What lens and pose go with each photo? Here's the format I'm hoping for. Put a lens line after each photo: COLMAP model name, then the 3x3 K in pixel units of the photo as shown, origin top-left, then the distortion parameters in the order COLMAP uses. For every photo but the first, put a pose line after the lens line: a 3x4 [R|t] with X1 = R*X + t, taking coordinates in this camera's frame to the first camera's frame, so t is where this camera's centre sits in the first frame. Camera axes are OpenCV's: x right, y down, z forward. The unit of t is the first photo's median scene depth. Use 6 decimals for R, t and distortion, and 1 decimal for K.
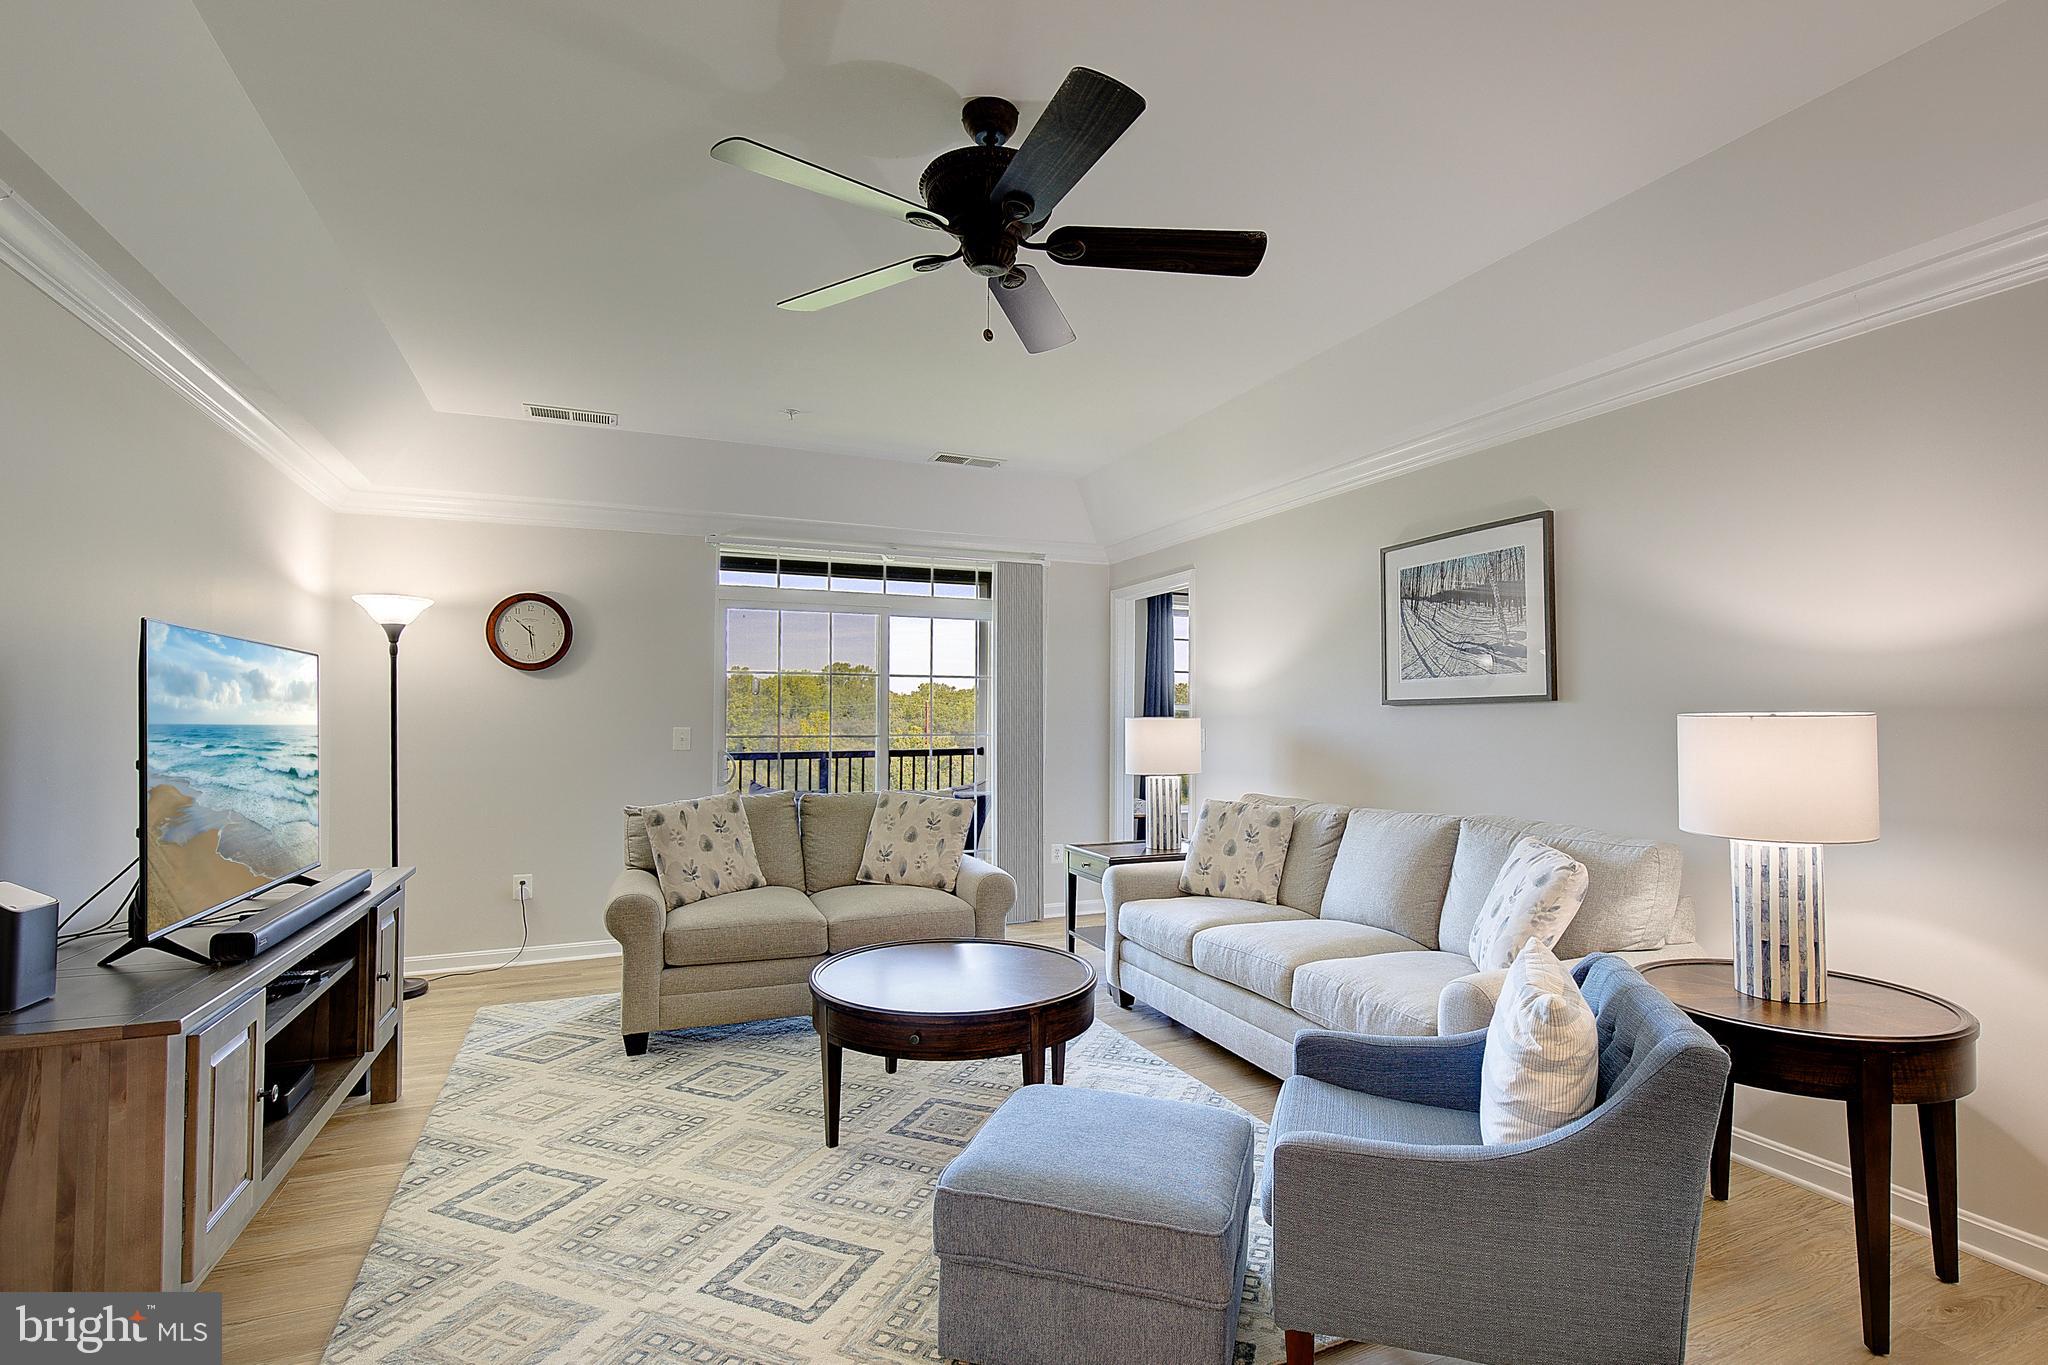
lens RADIAL K [[944.0, 0, 1008.9], [0, 944.0, 689.5], [0, 0, 1]] dist [-0.019532, 0.001849]
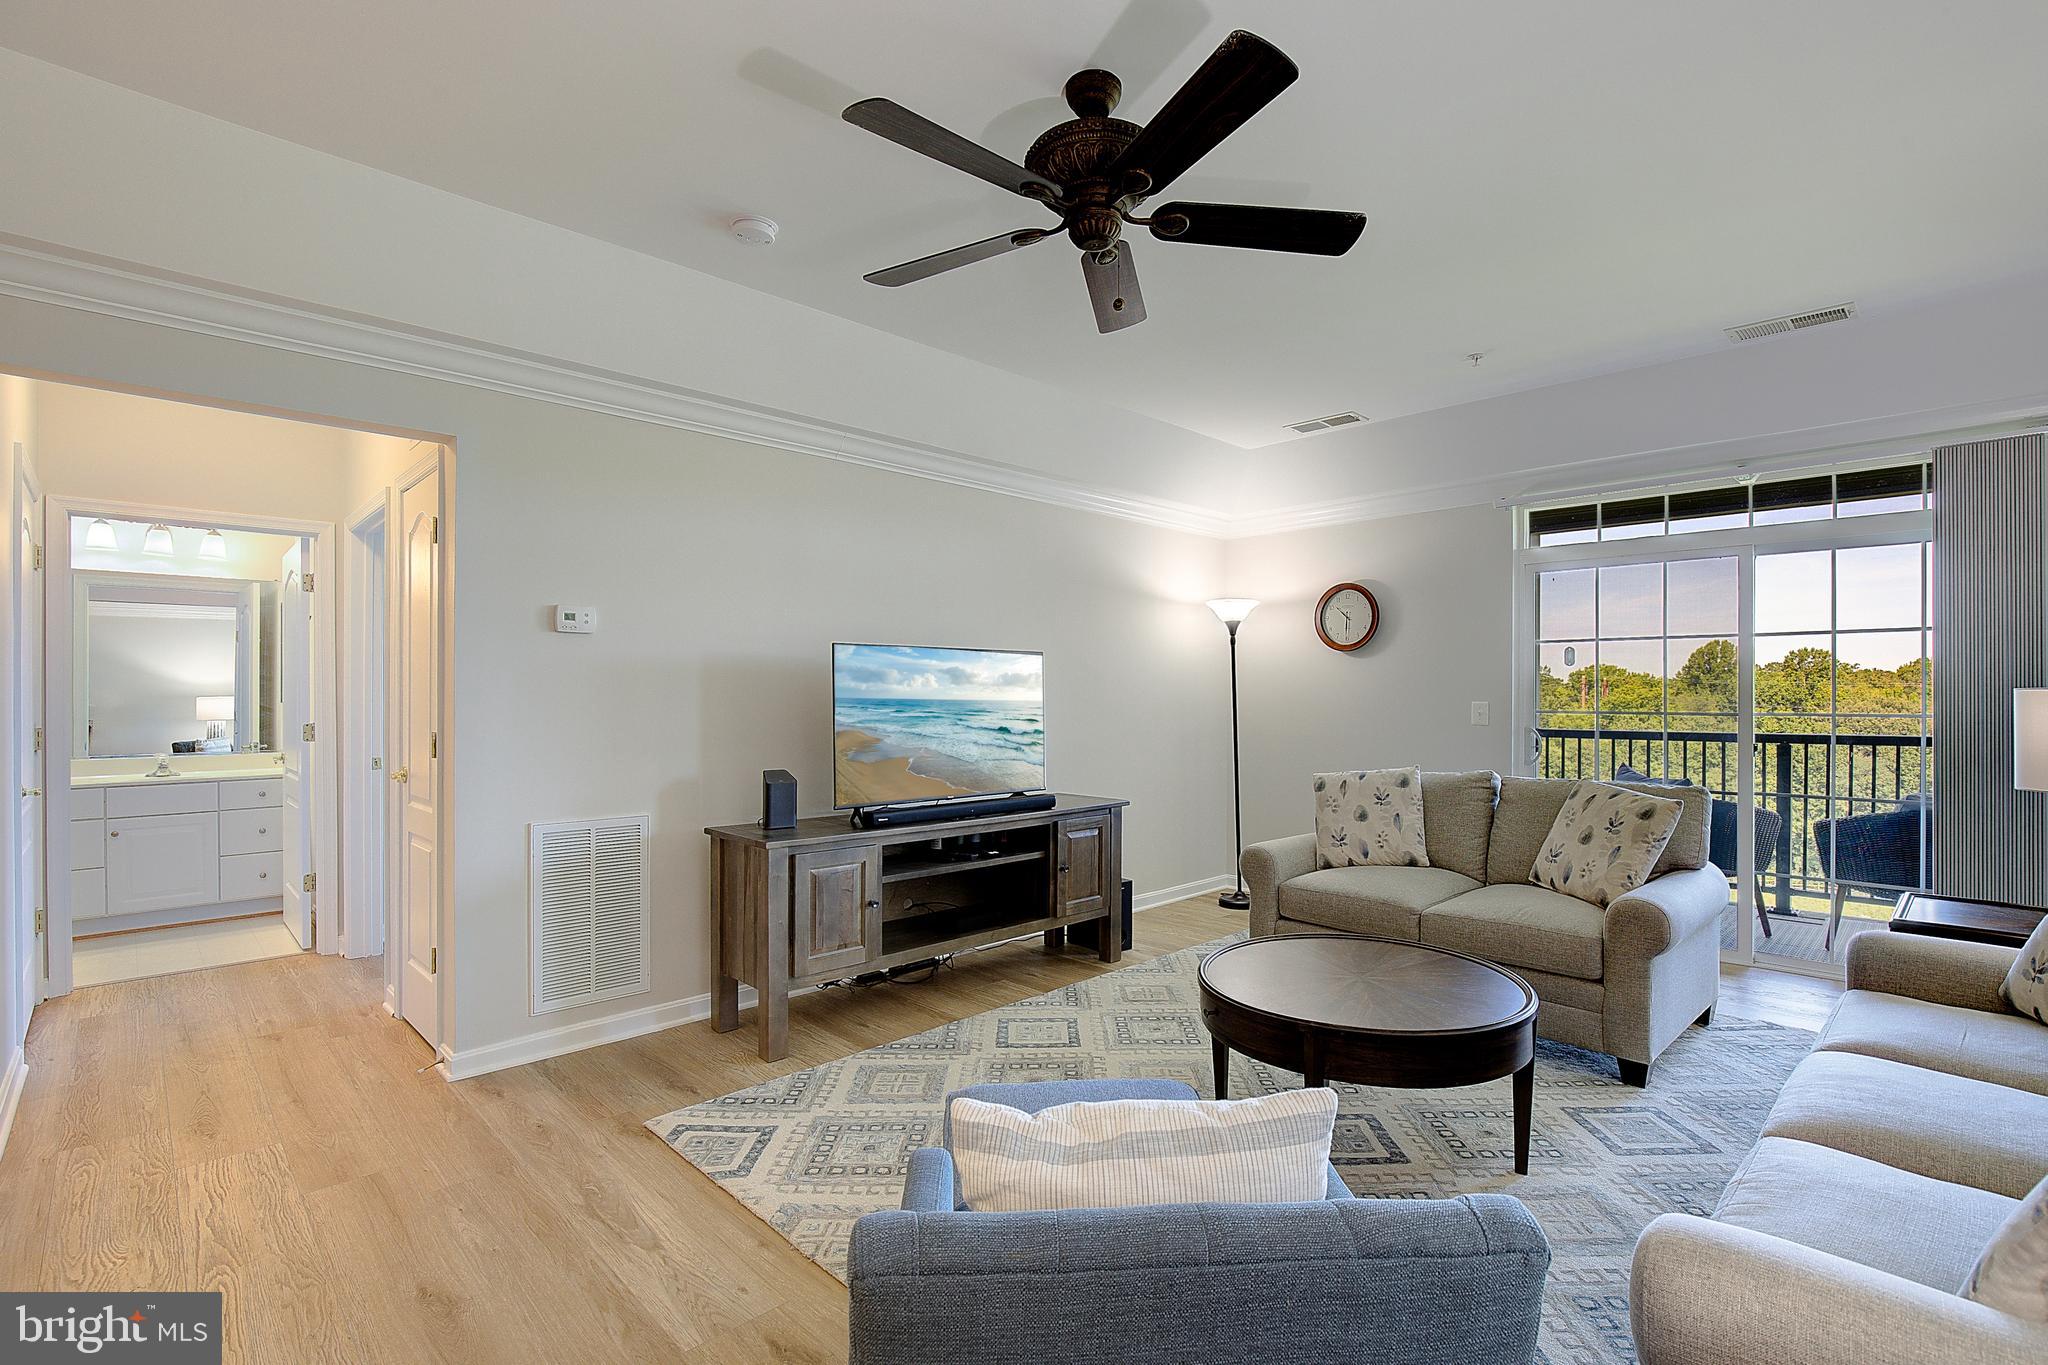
lens RADIAL K [[944.0, 0, 1100.8], [0, 944.0, 684.2], [0, 0, 1]] dist [-0.019532, 0.001849]
pose [[0.407492, -0.011554, -0.913135, 0.467412], [0.032439, 0.999472, 0.001829, 0.009228], [0.912632, -0.030367, 0.407652, 0.298207]]
